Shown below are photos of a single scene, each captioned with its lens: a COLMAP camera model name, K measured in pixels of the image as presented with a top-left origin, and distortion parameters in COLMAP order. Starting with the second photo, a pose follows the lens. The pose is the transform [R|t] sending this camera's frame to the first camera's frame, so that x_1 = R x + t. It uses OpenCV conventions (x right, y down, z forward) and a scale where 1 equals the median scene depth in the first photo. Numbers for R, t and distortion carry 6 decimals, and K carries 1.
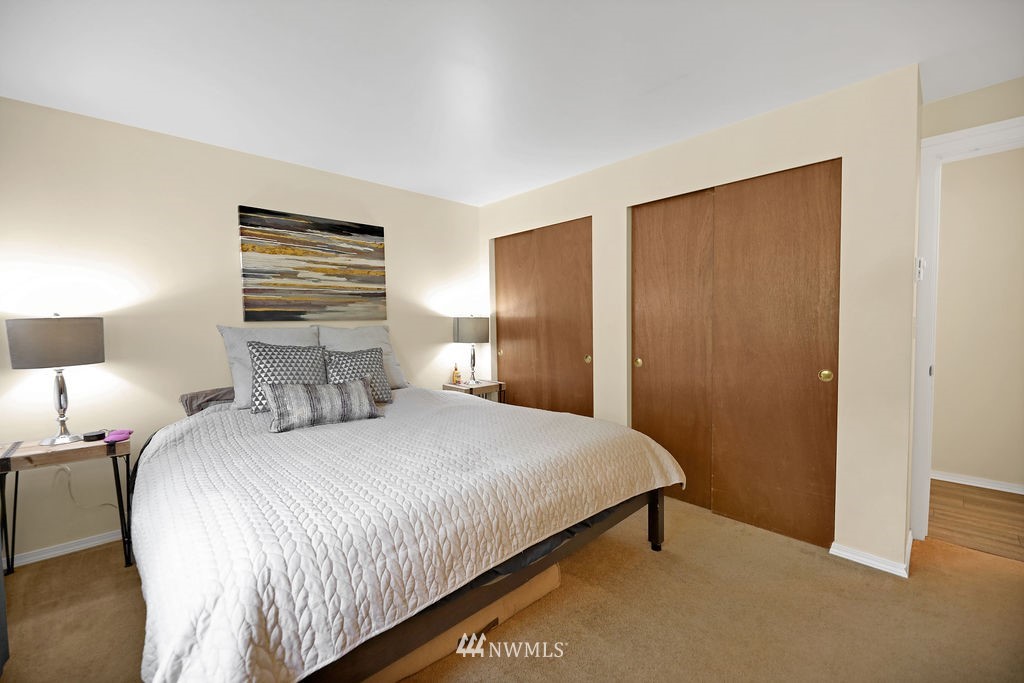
lens RADIAL K [[426.1, 0, 512.0], [0, 426.1, 341.5], [0, 0, 1]] dist [0.000743, -0.000032]
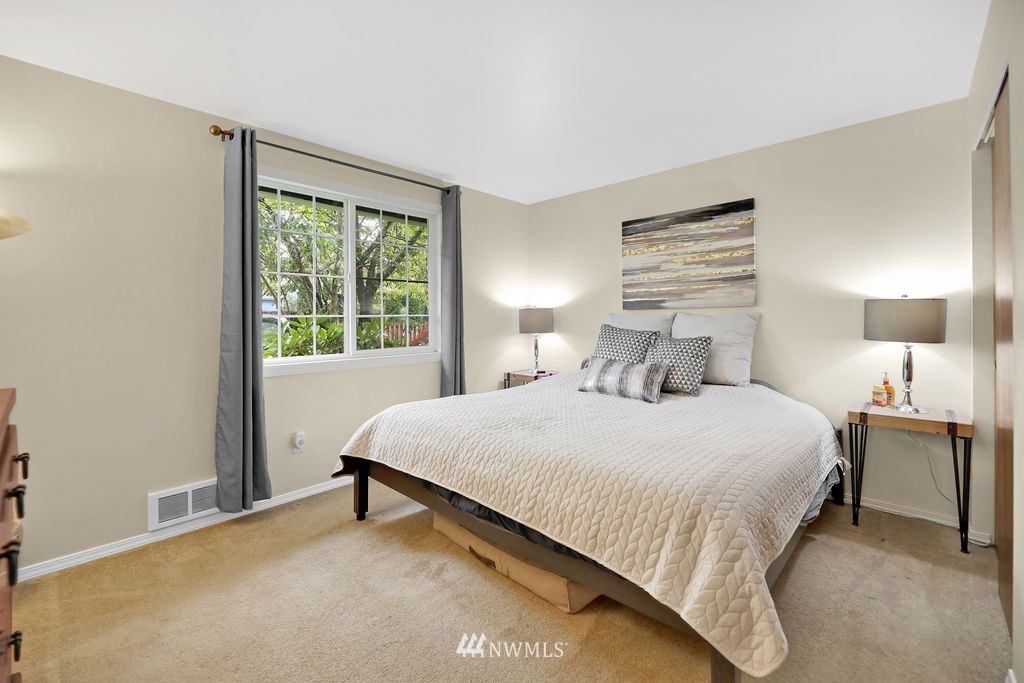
lens RADIAL K [[426.1, 0, 512.0], [0, 426.1, 341.5], [0, 0, 1]] dist [0.000743, -0.000032]
pose [[0.050940, 0.079437, -0.995537, 0.619295], [-0.026038, 0.996598, 0.078190, -0.038904], [0.998362, 0.021939, 0.052836, 0.537047]]
